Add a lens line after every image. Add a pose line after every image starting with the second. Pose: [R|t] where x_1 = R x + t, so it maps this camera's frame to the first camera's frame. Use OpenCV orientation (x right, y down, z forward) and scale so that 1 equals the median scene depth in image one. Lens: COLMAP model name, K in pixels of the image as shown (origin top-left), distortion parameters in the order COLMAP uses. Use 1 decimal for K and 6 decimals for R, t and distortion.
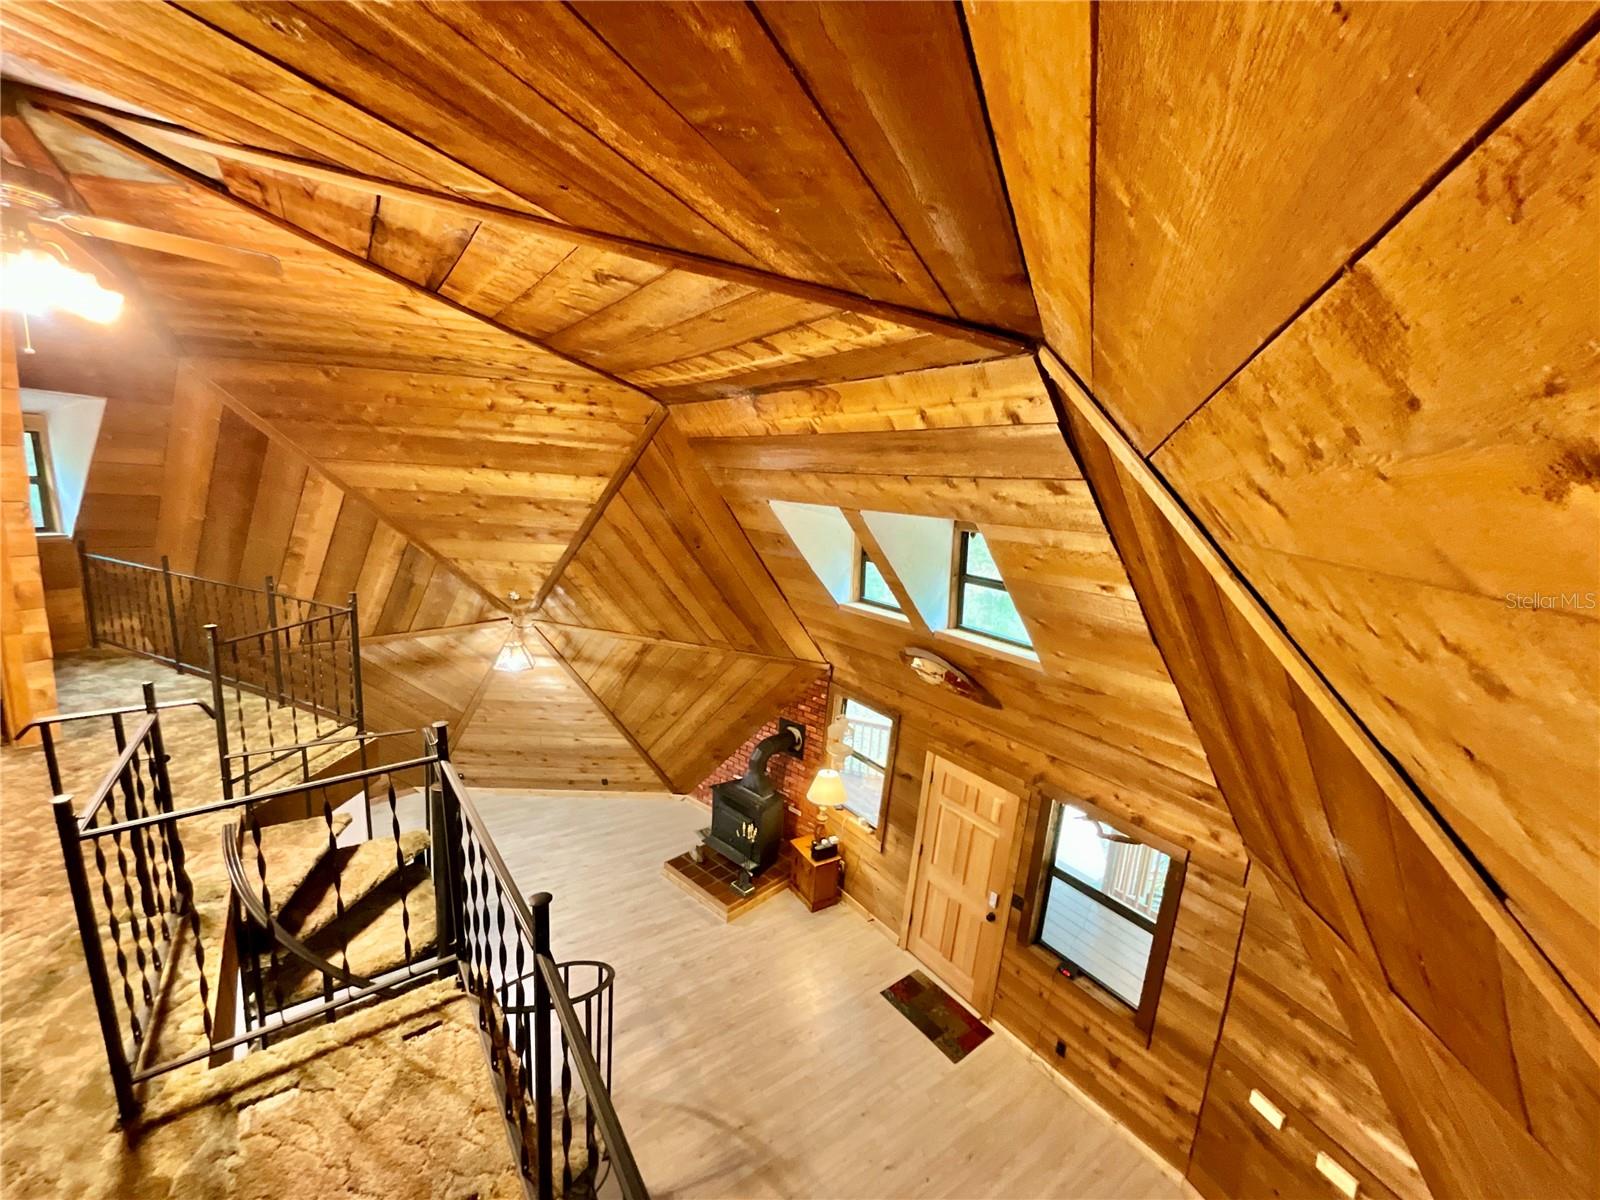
lens RADIAL K [[650.2, 0, 792.7], [0, 650.2, 593.0], [0, 0, 1]] dist [-0.001212, 0.000719]
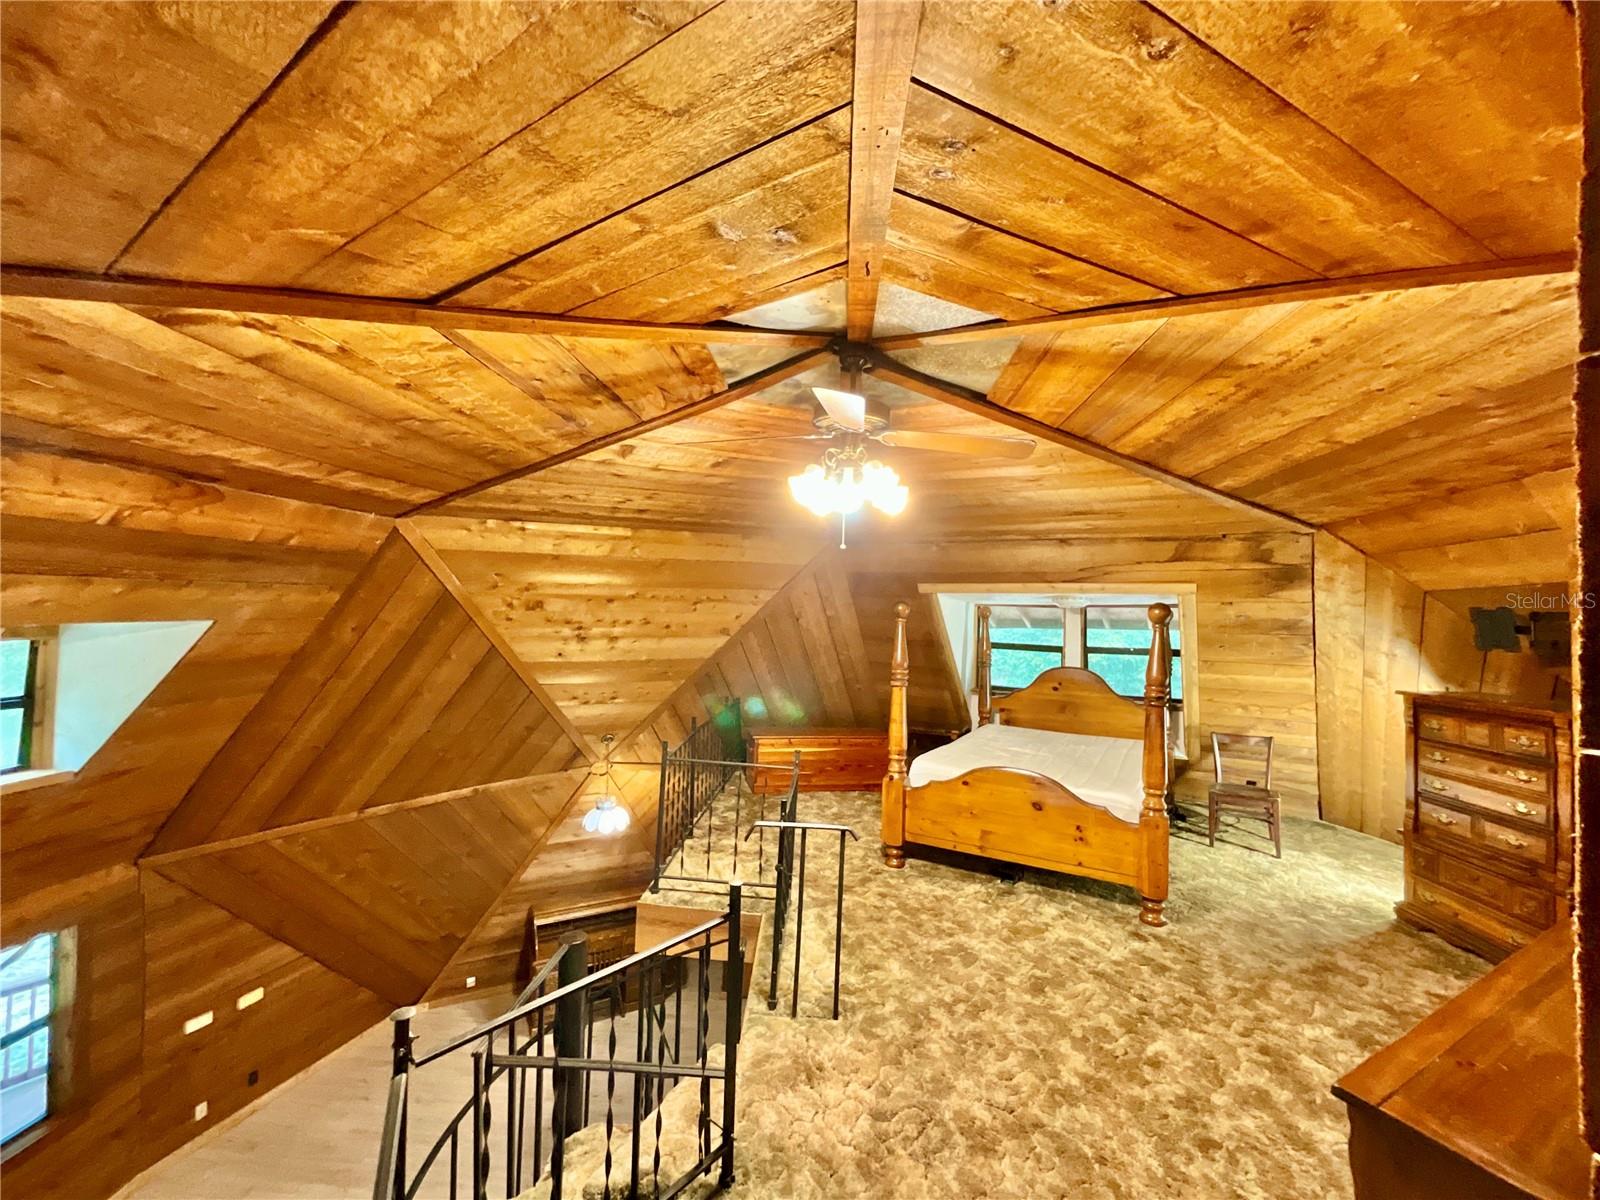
lens RADIAL K [[650.2, 0, 792.7], [0, 650.2, 593.0], [0, 0, 1]] dist [-0.001212, 0.000719]
pose [[-0.775521, -0.044572, 0.629747, -0.713705], [0.059955, 0.987796, 0.143748, -0.152304], [-0.628469, 0.149236, -0.763384, 0.742887]]
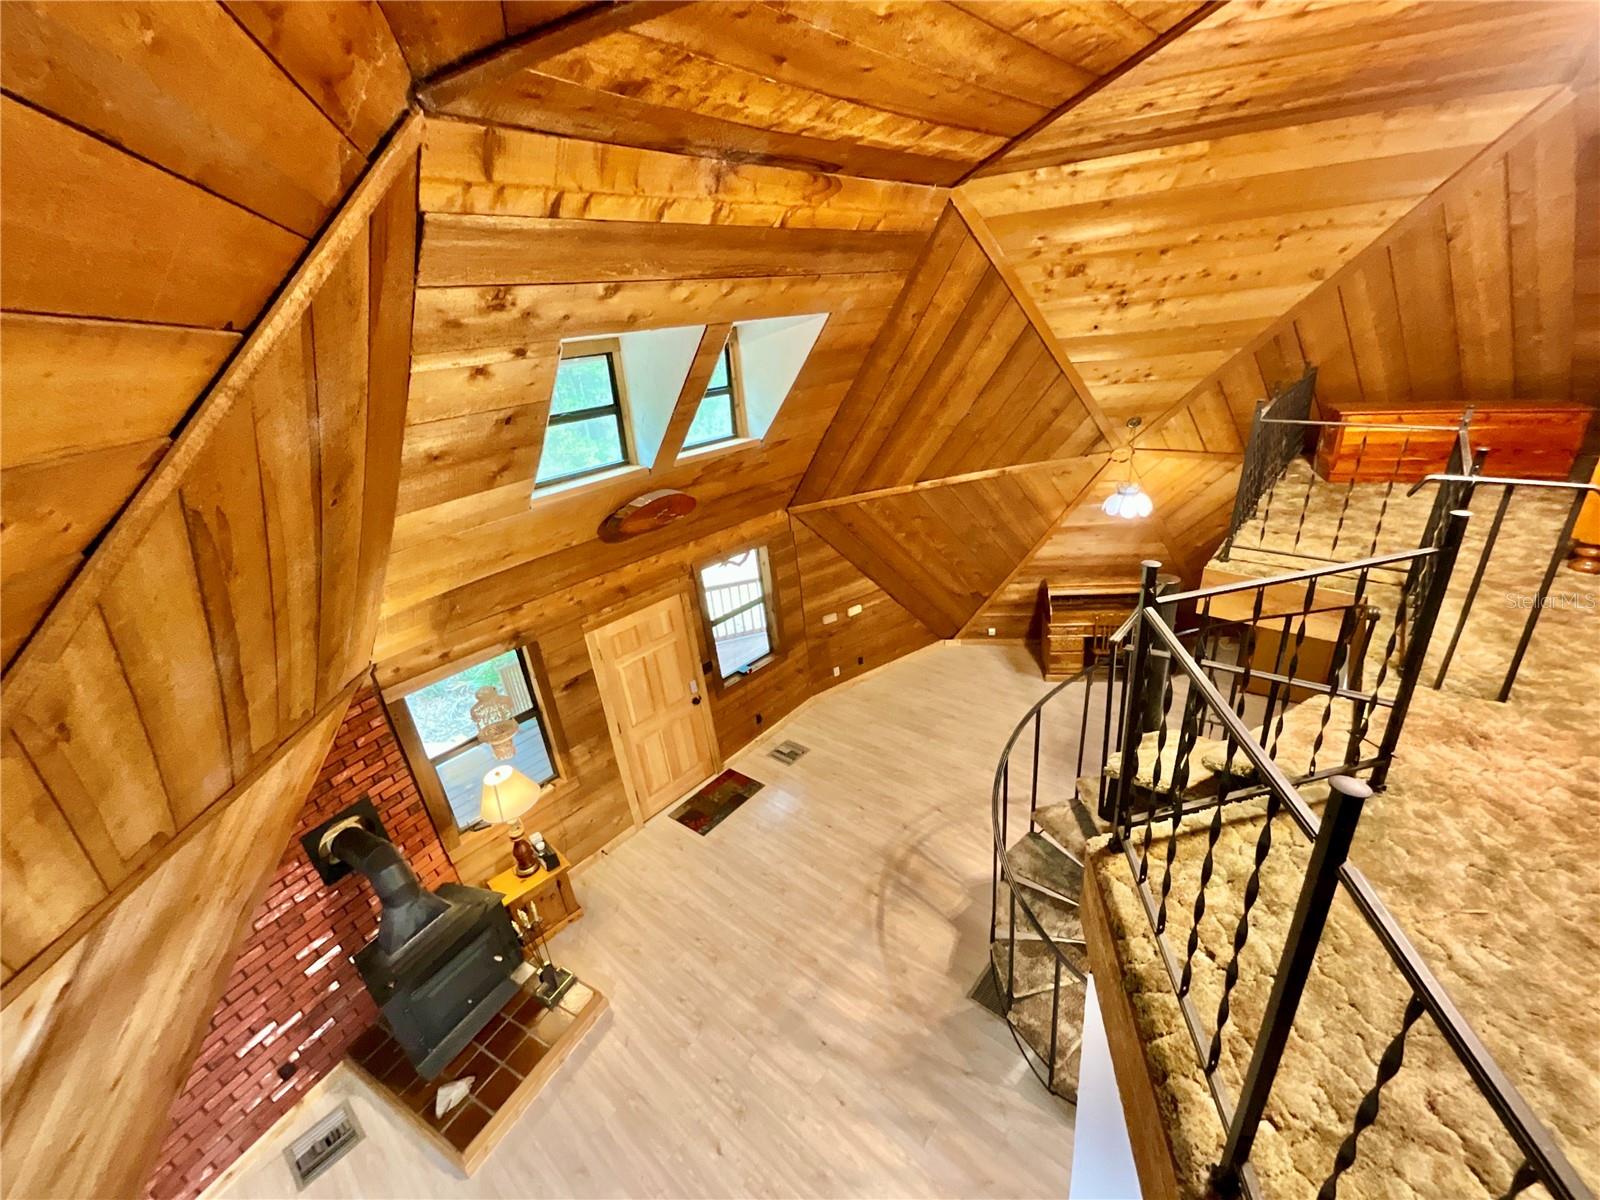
lens RADIAL K [[650.2, 0, 792.7], [0, 650.2, 593.0], [0, 0, 1]] dist [-0.001212, 0.000719]
pose [[-0.240681, -0.380750, 0.892806, -0.683646], [0.266233, 0.858667, 0.437961, -0.132341], [-0.933377, 0.343104, -0.105296, 0.857409]]
